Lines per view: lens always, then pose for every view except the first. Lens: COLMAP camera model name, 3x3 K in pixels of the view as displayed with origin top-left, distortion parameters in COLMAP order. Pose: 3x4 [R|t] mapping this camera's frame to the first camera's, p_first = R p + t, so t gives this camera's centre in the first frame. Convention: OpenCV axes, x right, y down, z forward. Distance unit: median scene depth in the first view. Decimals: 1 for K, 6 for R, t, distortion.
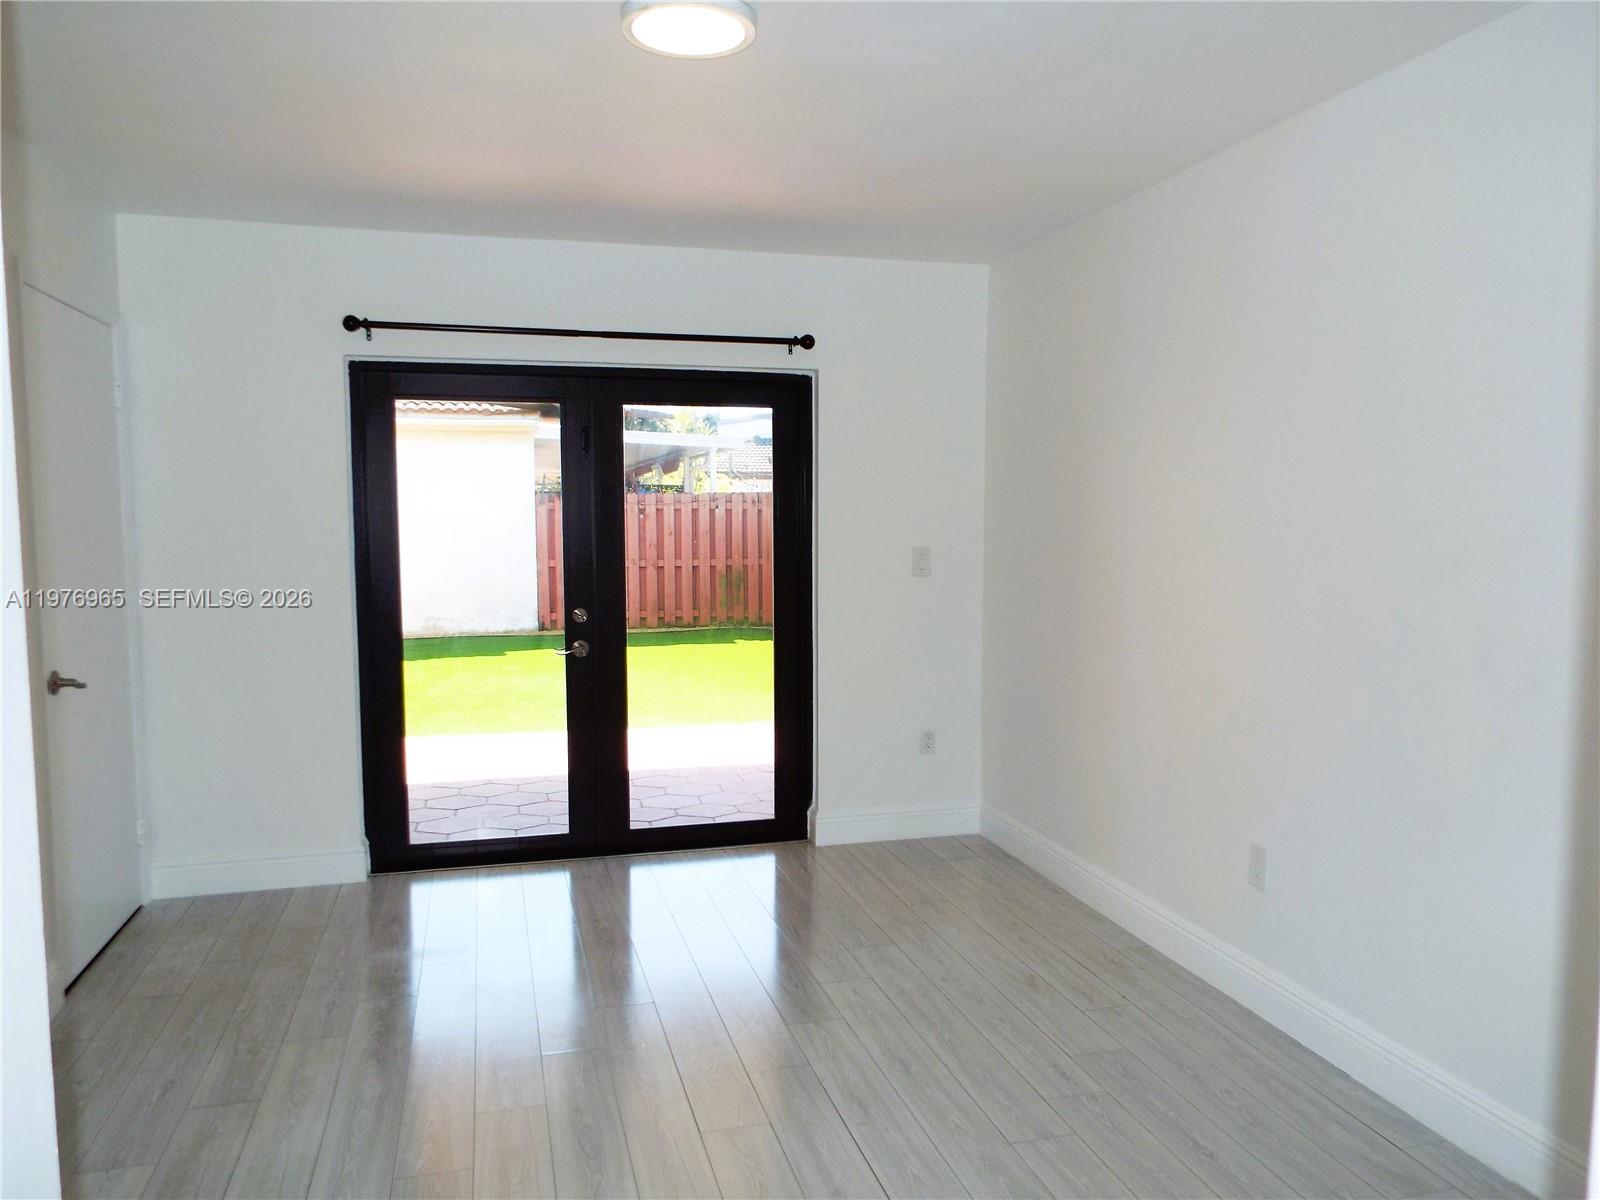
lens RADIAL K [[1176.2, 0, 808.0], [0, 1176.2, 616.8], [0, 0, 1]] dist [-0.004579, 0.004755]
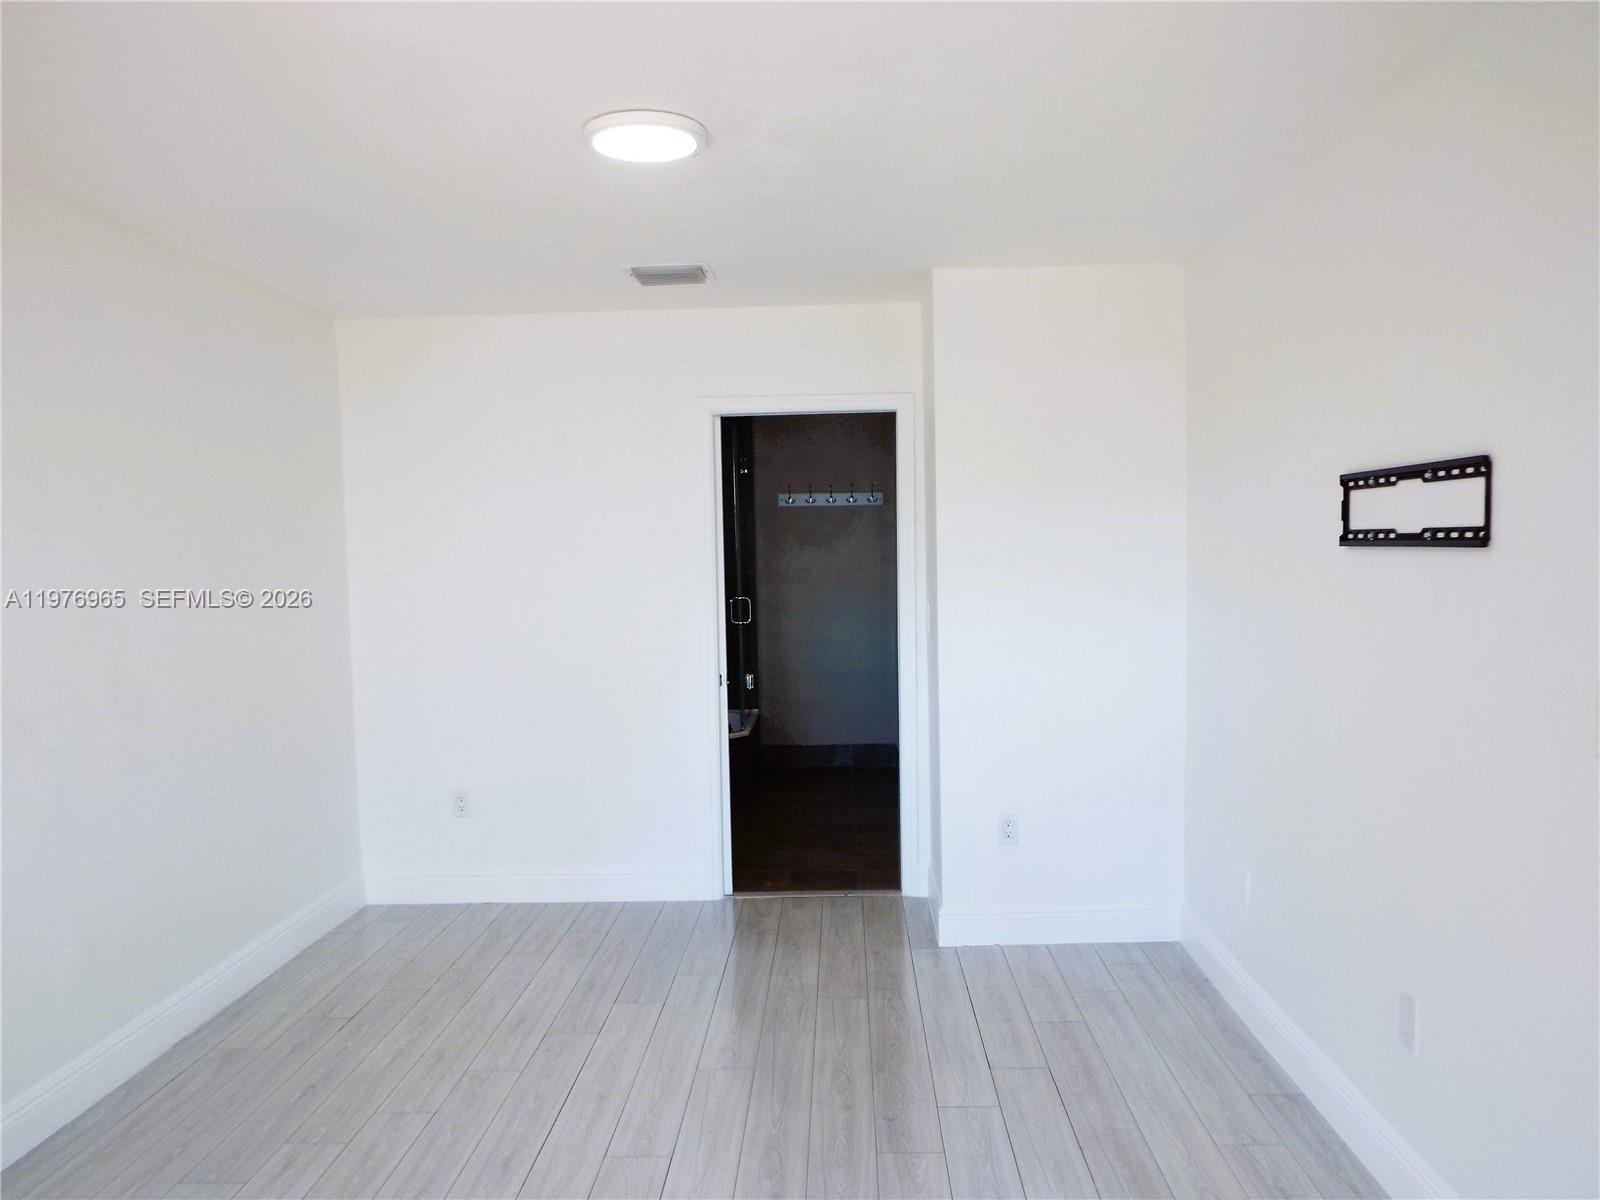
lens RADIAL K [[1176.2, 0, 808.0], [0, 1176.2, 616.8], [0, 0, 1]] dist [-0.004579, 0.004755]
pose [[-0.953954, 0.003923, 0.299928, -0.306109], [0.050485, 0.987750, 0.147654, -0.111680], [-0.295675, 0.155997, -0.942466, 1.090785]]
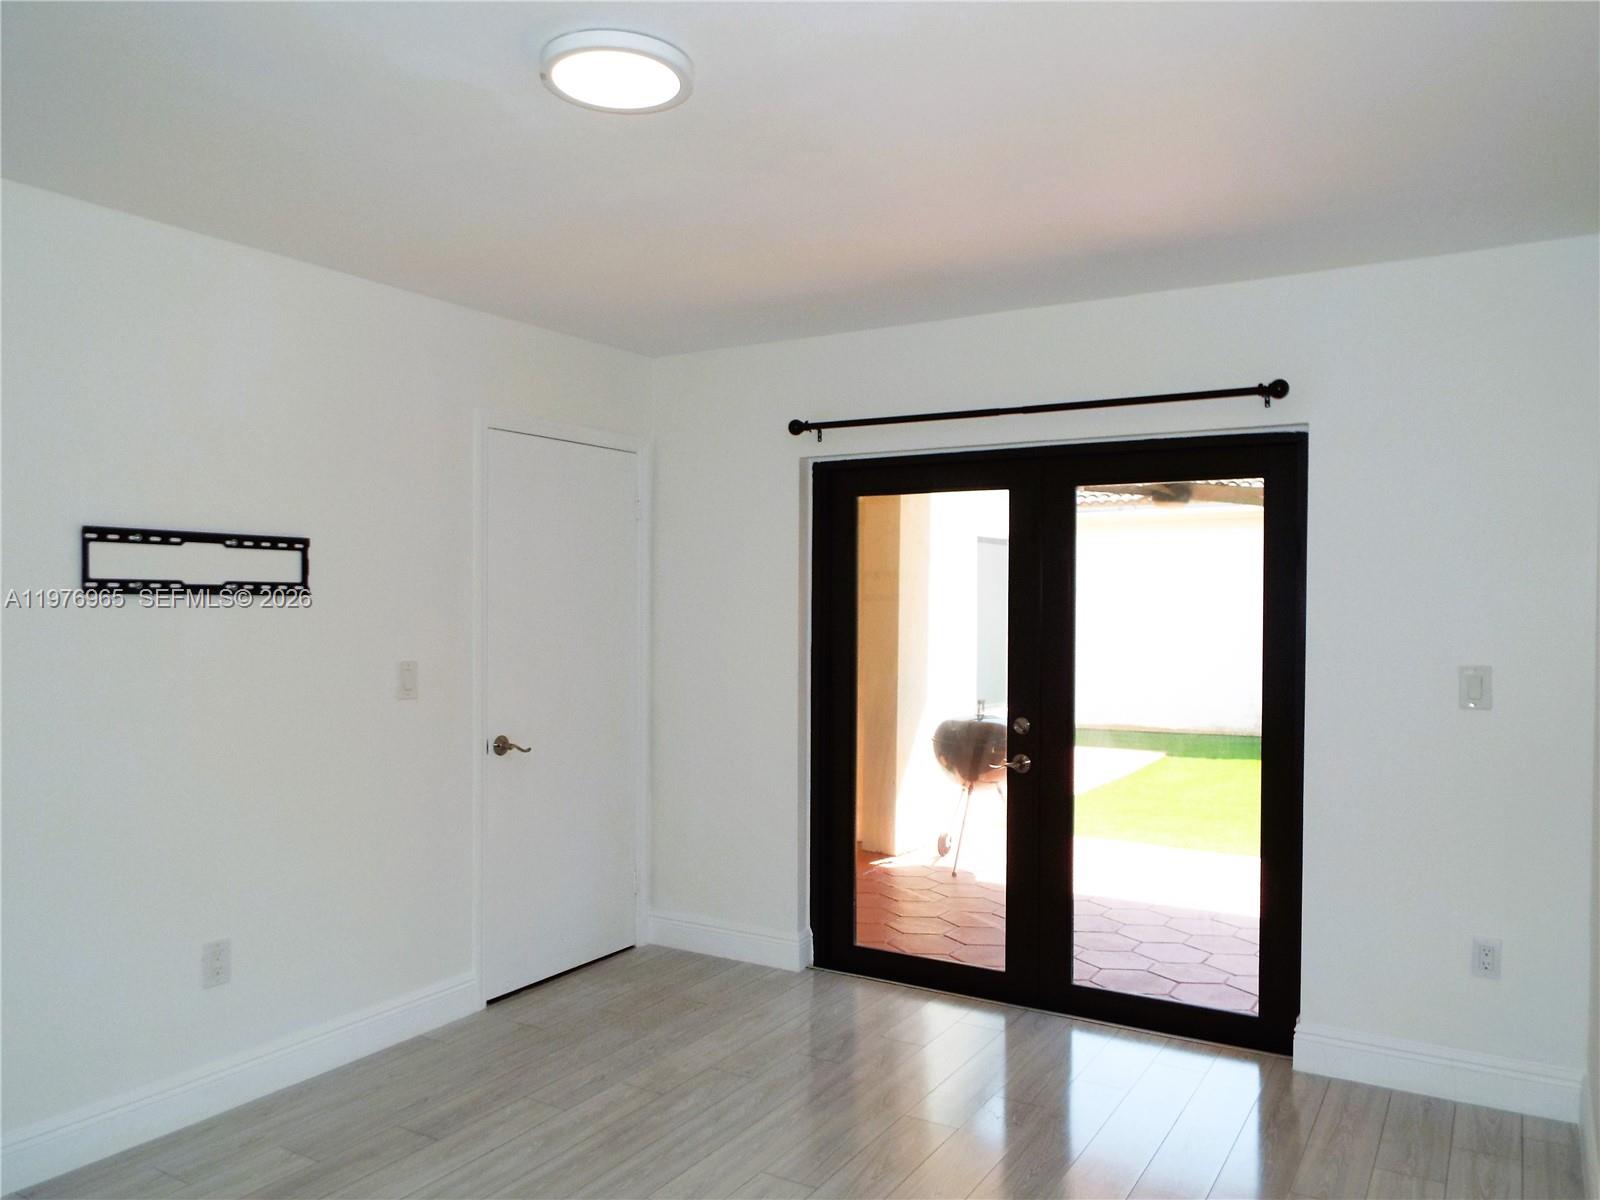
lens RADIAL K [[1176.2, 0, 808.0], [0, 1176.2, 616.8], [0, 0, 1]] dist [-0.004579, 0.004755]
pose [[0.693176, 0.014366, -0.720625, 0.338808], [-0.071524, 0.996238, -0.048939, -0.028462], [0.717211, 0.085465, 0.691596, 0.271349]]
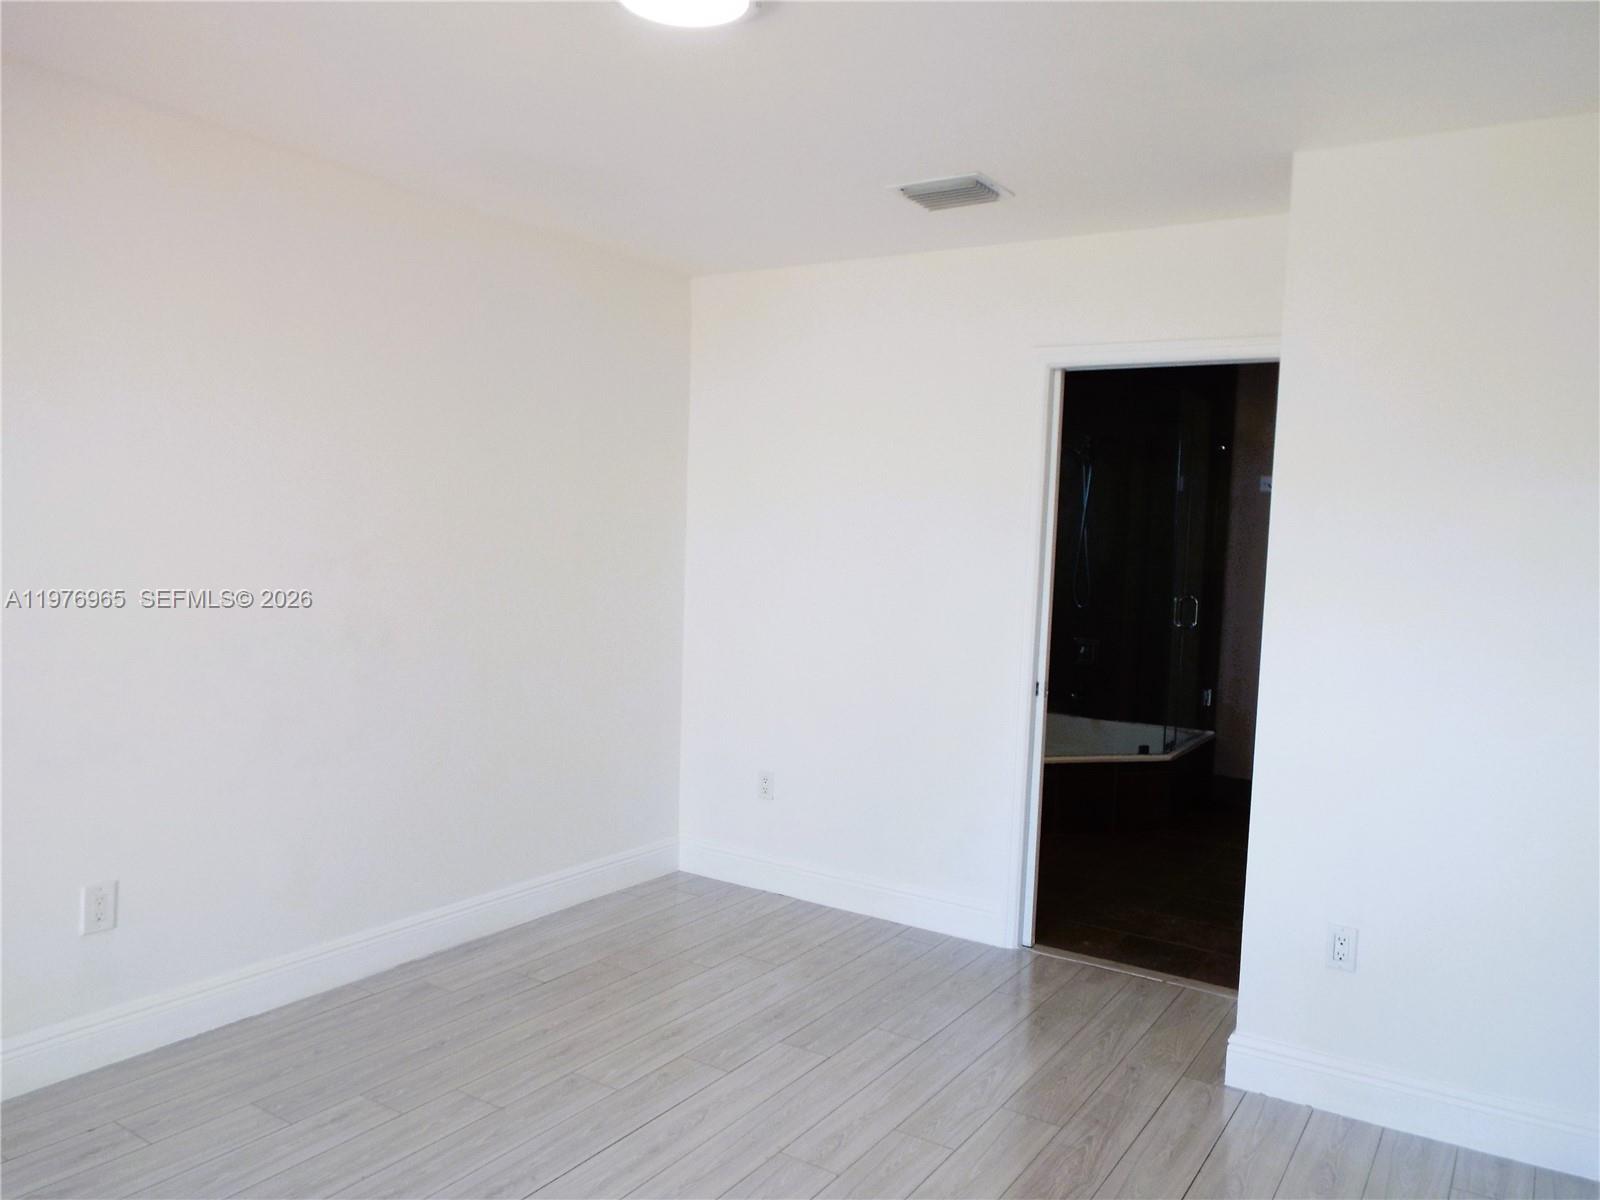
lens RADIAL K [[1172.3, 0, 805.2], [0, 1172.3, 620.5], [0, 0, 1]] dist [-0.006661, -0.002988]
pose [[-0.659706, -0.081433, 0.747099, -0.450384], [0.034843, 0.989729, 0.138646, -0.081456], [-0.750716, 0.117497, -0.650092, 0.818443]]
